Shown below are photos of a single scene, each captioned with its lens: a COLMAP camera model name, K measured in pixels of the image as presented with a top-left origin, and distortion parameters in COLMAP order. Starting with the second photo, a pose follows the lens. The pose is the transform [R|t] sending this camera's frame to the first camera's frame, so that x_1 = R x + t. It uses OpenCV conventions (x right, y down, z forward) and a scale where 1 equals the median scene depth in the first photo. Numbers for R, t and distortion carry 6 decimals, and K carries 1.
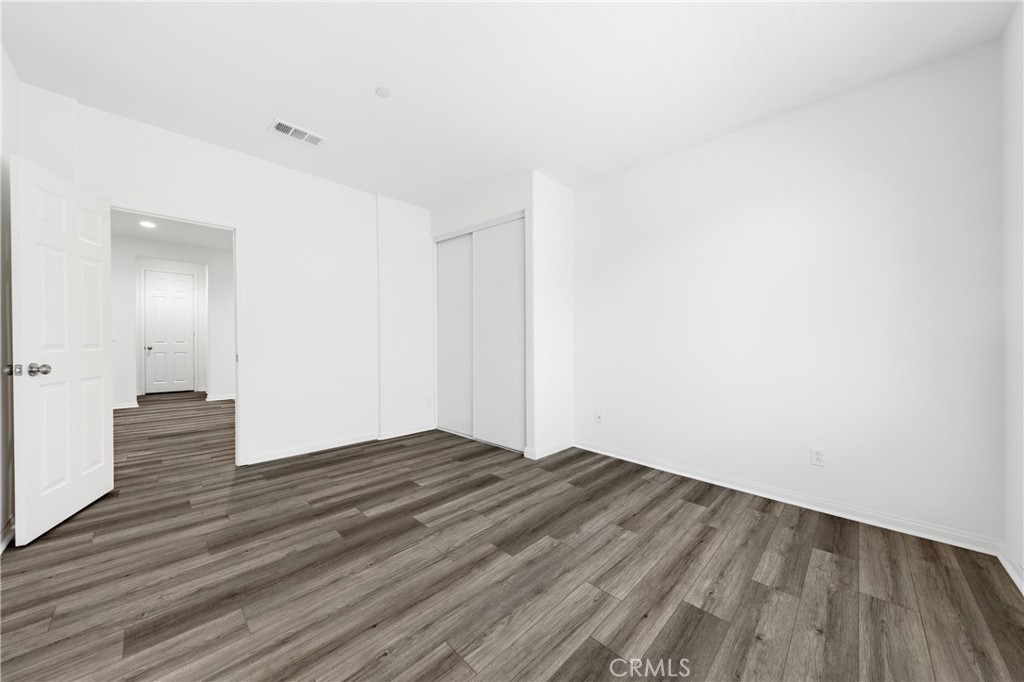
lens RADIAL K [[343.7, 0, 506.7], [0, 343.7, 341.3], [0, 0, 1]] dist [0.001744, -0.000073]
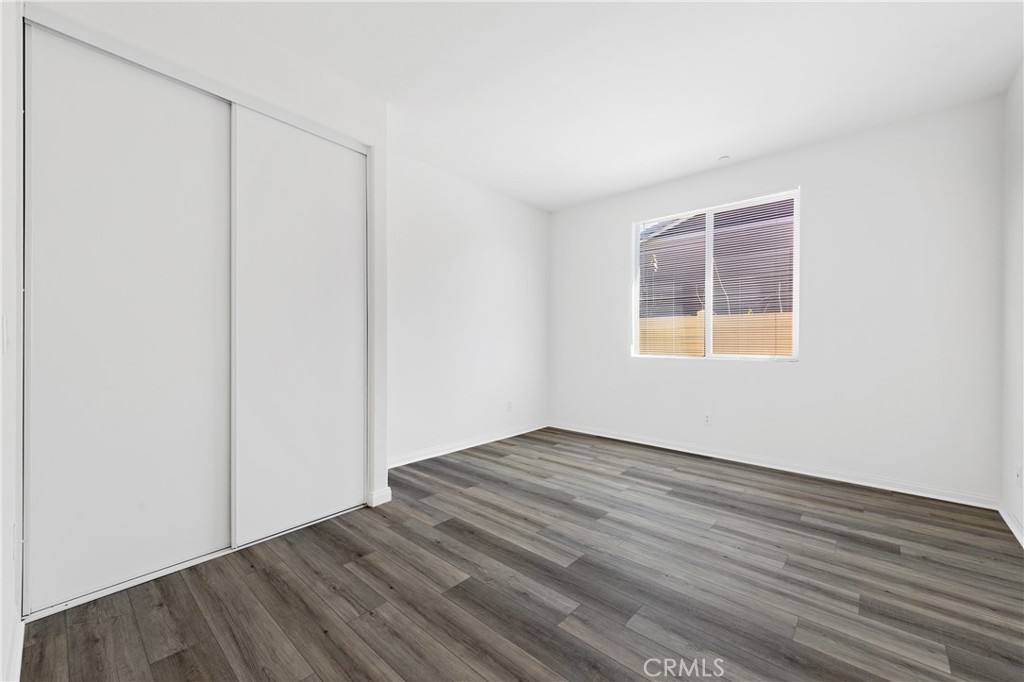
lens RADIAL K [[406.3, 0, 509.5], [0, 406.3, 335.0], [0, 0, 1]] dist [-0.000660, 0.000188]
pose [[-0.020643, -0.006229, 0.999768, -1.087926], [0.006398, 0.999959, 0.006362, -0.015046], [-0.999766, 0.006527, -0.020602, 1.056220]]
